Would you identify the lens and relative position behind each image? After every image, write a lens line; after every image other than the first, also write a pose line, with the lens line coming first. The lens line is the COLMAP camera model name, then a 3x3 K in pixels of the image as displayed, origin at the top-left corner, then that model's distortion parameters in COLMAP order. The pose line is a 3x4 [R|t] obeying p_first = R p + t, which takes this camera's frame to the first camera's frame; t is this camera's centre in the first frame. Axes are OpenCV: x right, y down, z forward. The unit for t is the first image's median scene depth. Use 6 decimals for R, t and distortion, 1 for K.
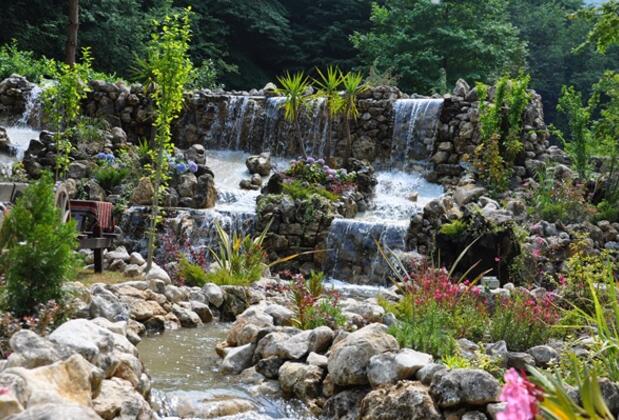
lens RADIAL K [[1044.5, 0, 309.5], [0, 1044.5, 210.0], [0, 0, 1]] dist [0.282672, 0.069695]
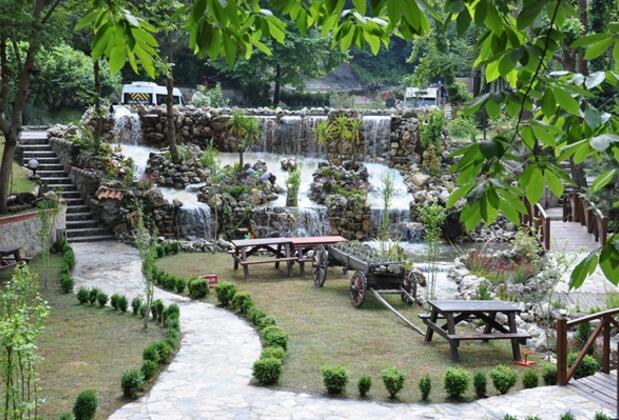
lens RADIAL K [[1044.5, 0, 309.5], [0, 1044.5, 210.0], [0, 0, 1]] dist [0.282672, 0.069695]
pose [[0.967232, -0.101549, 0.232700, -0.428748], [0.067321, 0.986301, 0.150589, -0.228601], [-0.244804, -0.129989, 0.960819, -0.660582]]
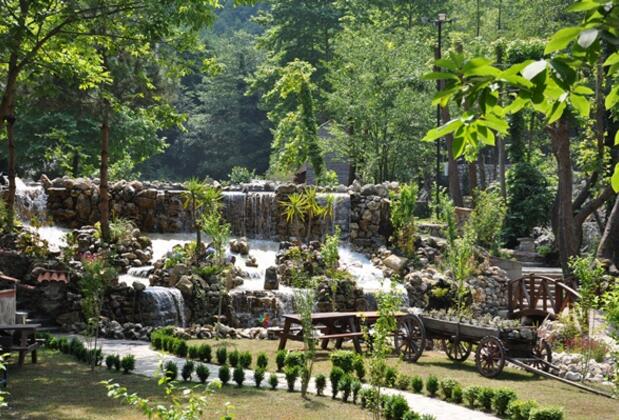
lens RADIAL K [[1253.8, 0, 309.5], [0, 1253.8, 210.0], [0, 0, 1]] dist [0.407502, 0.024475]
pose [[0.875427, -0.060005, 0.479612, -0.809490], [0.040173, 0.997864, 0.051517, -0.182232], [-0.481678, -0.025832, 0.875967, -0.571997]]
